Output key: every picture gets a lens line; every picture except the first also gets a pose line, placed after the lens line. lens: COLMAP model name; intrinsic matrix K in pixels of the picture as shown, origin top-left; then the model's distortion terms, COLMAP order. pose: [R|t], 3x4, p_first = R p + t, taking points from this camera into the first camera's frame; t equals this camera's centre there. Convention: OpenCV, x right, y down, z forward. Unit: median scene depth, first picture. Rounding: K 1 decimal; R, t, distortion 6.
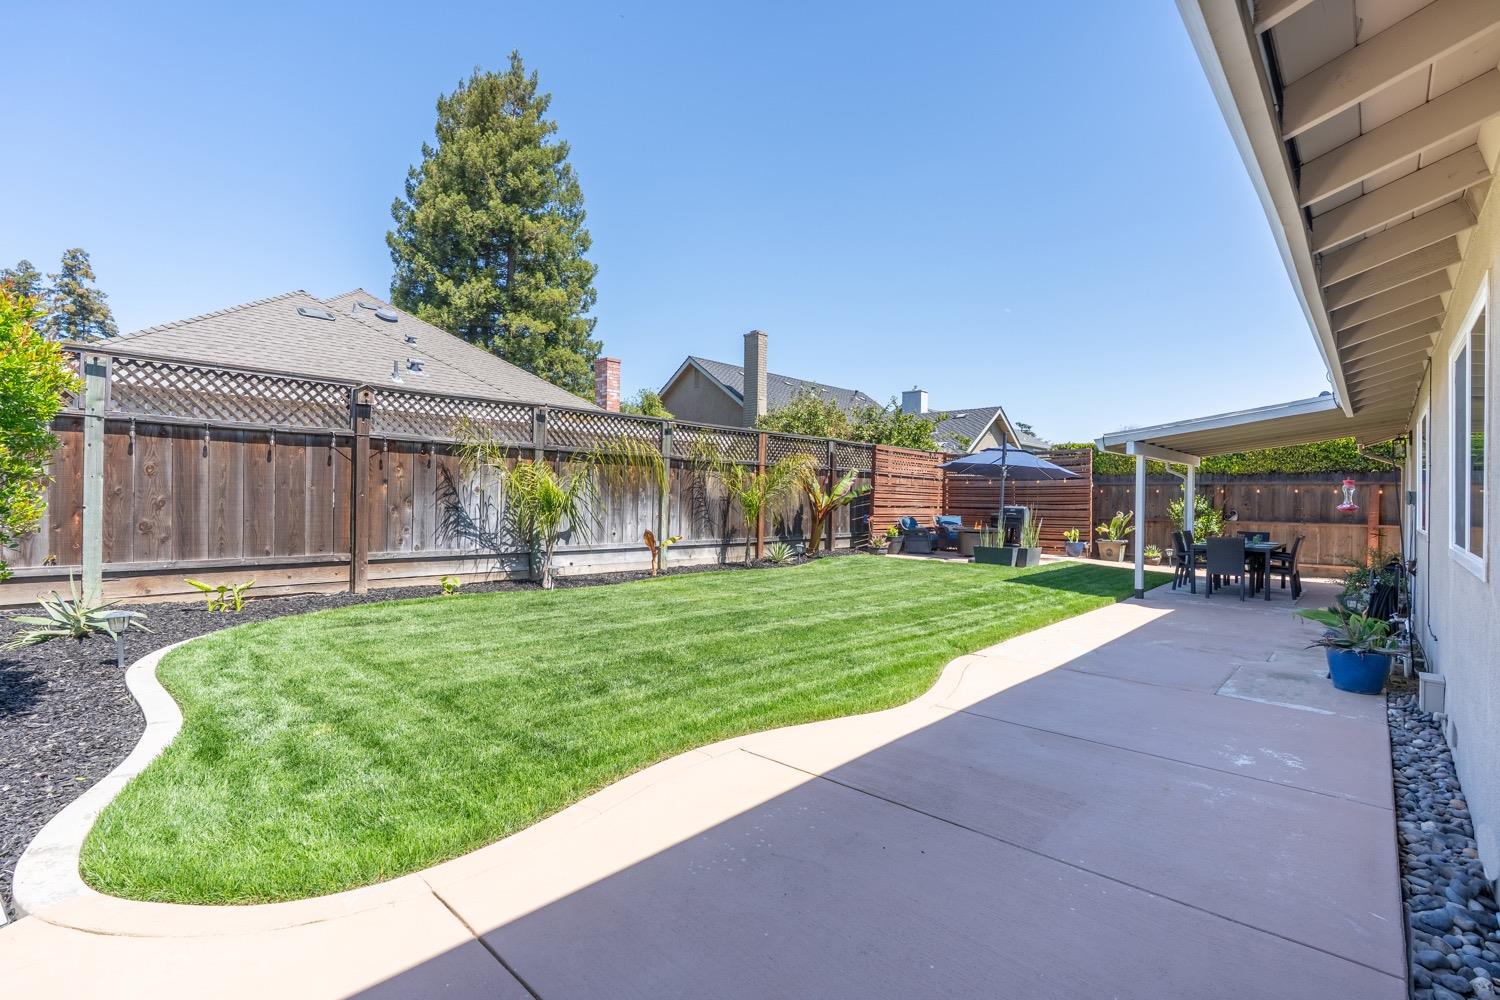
lens RADIAL K [[681.4, 0, 748.0], [0, 681.4, 501.9], [0, 0, 1]] dist [0.002525, -0.000004]
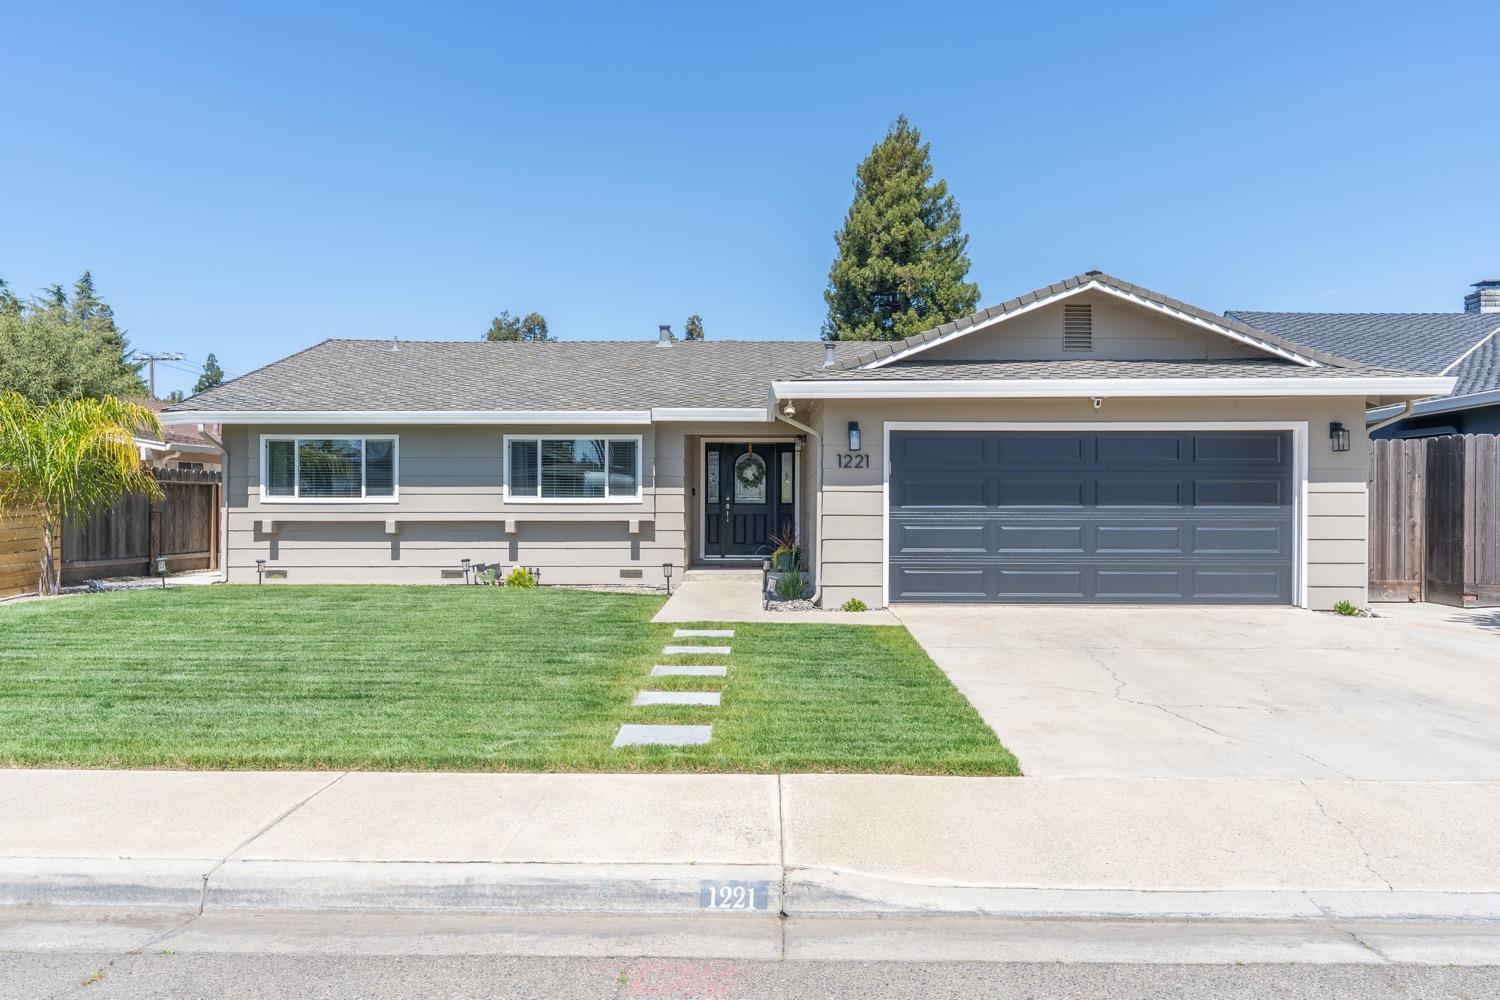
lens RADIAL K [[1034.6, 0, 748.2], [0, 1034.6, 501.9], [0, 0, 1]] dist [0.005289, 0.002650]
pose [[0.670366, -0.011278, -0.741945, 0.776149], [0.007933, 0.999936, -0.008033, -0.007923], [0.741988, -0.000501, 0.670413, -0.344885]]
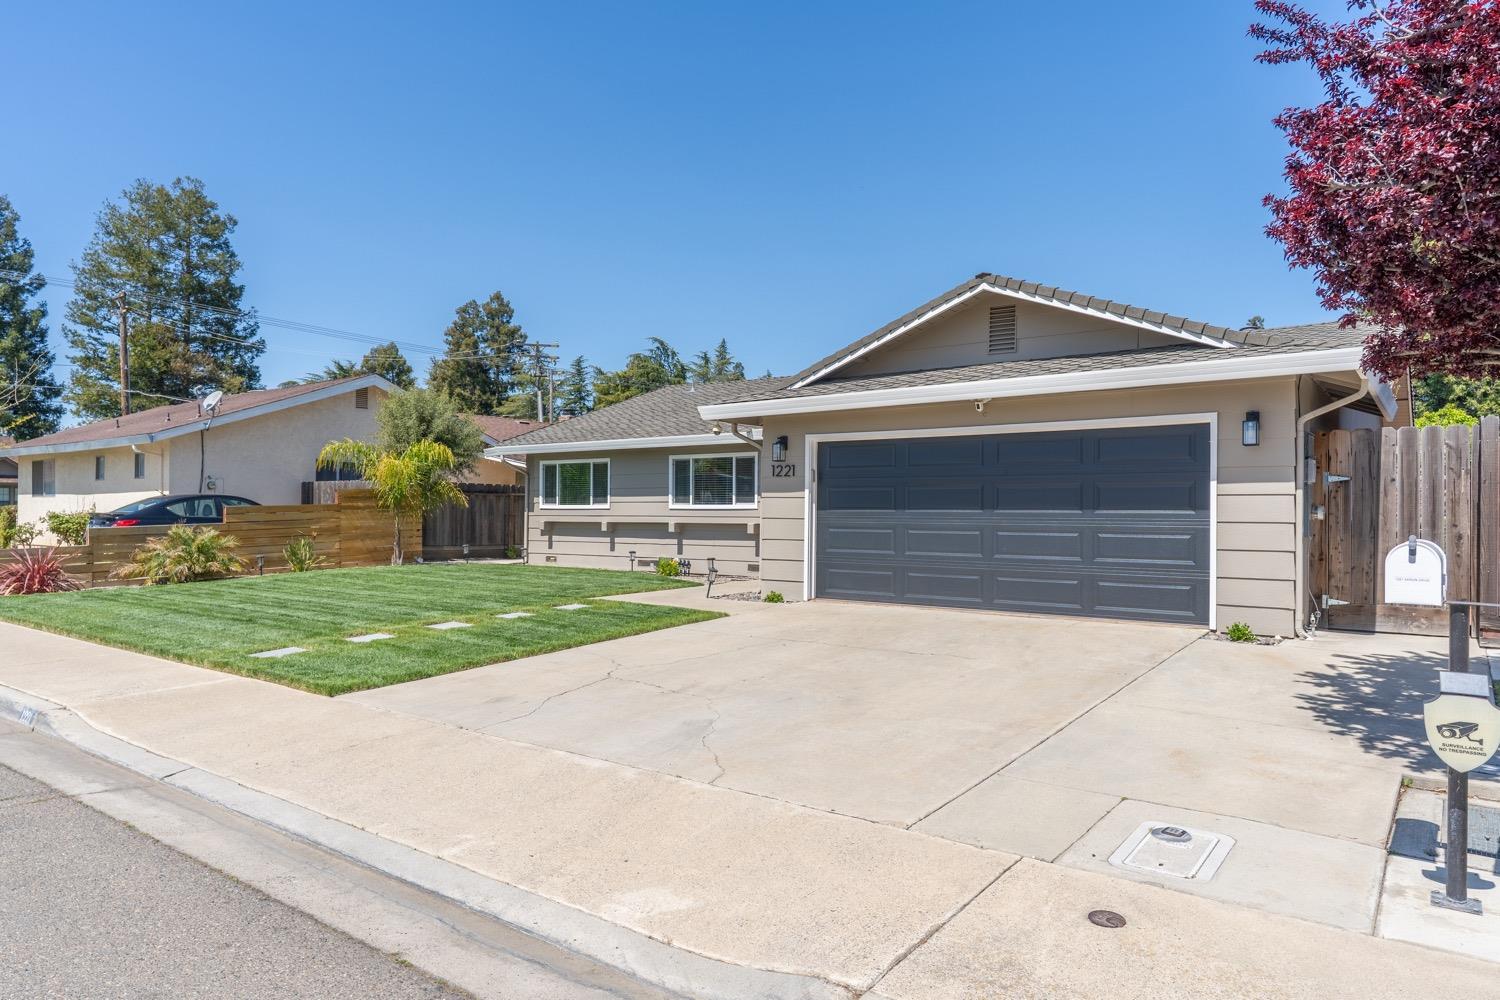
lens RADIAL K [[957.9, 0, 746.9], [0, 957.9, 500.0], [0, 0, 1]] dist [0.035007, -0.000355]
pose [[0.109729, -0.024043, -0.993671, 0.916138], [-0.002276, 0.999699, -0.024440, -0.003502], [0.993959, 0.004943, 0.109642, -0.119539]]
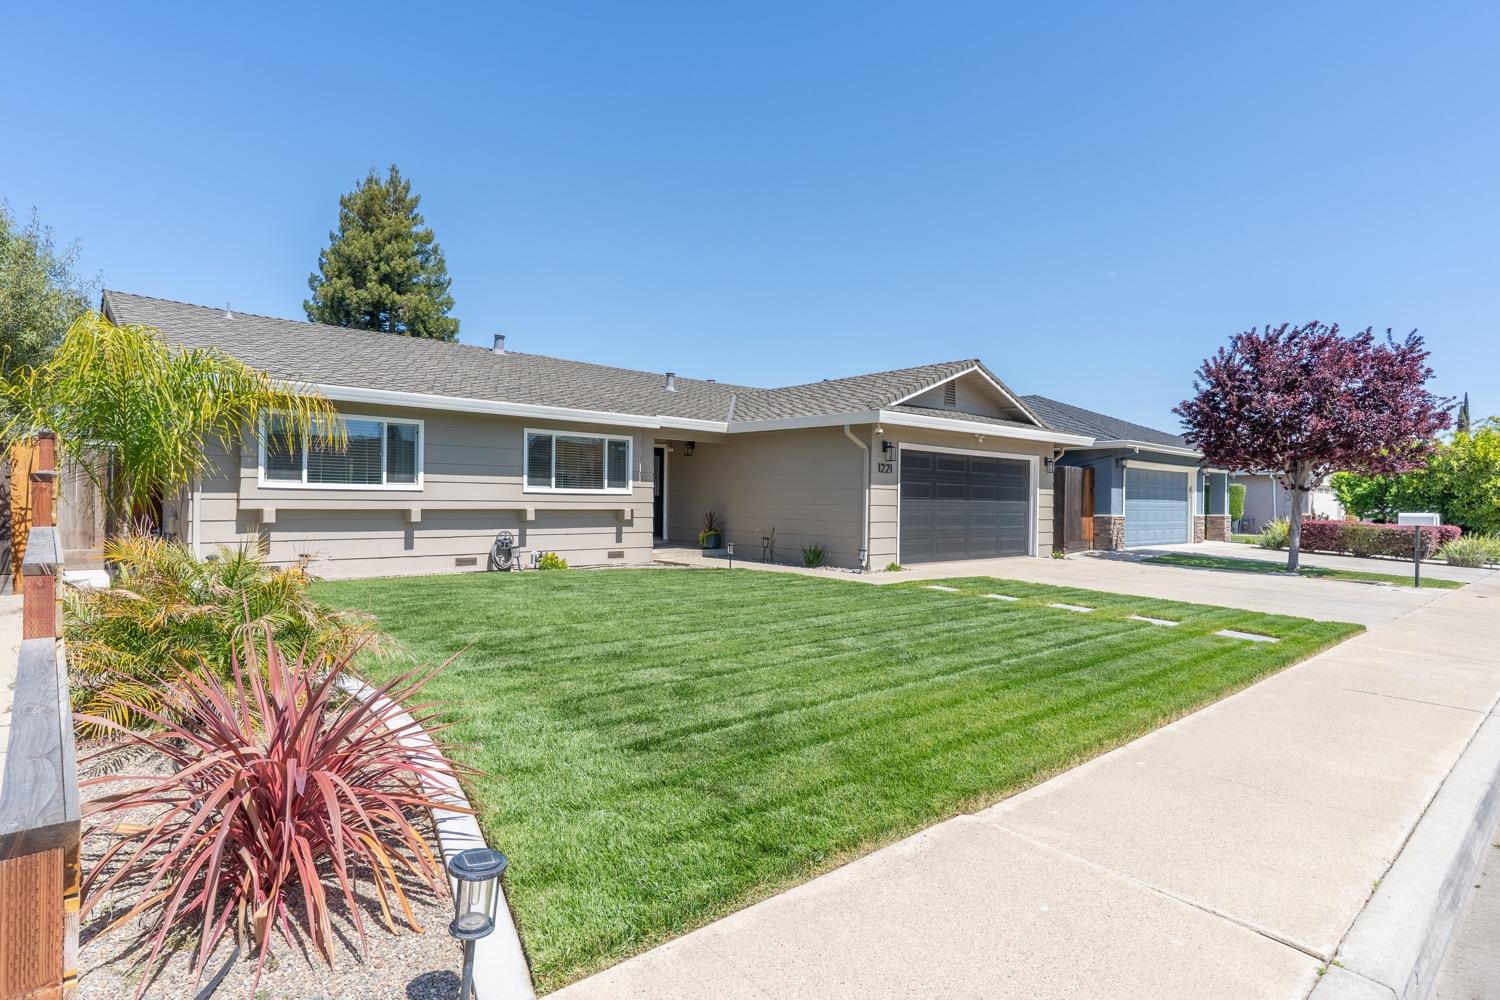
lens RADIAL K [[793.0, 0, 747.1], [0, 793.0, 506.1], [0, 0, 1]] dist [-0.014412, -0.000477]
pose [[0.996902, 0.001630, -0.078643, 0.478900], [-0.001136, 0.999979, 0.006325, -0.008012], [0.078652, -0.006216, 0.996883, -0.489194]]
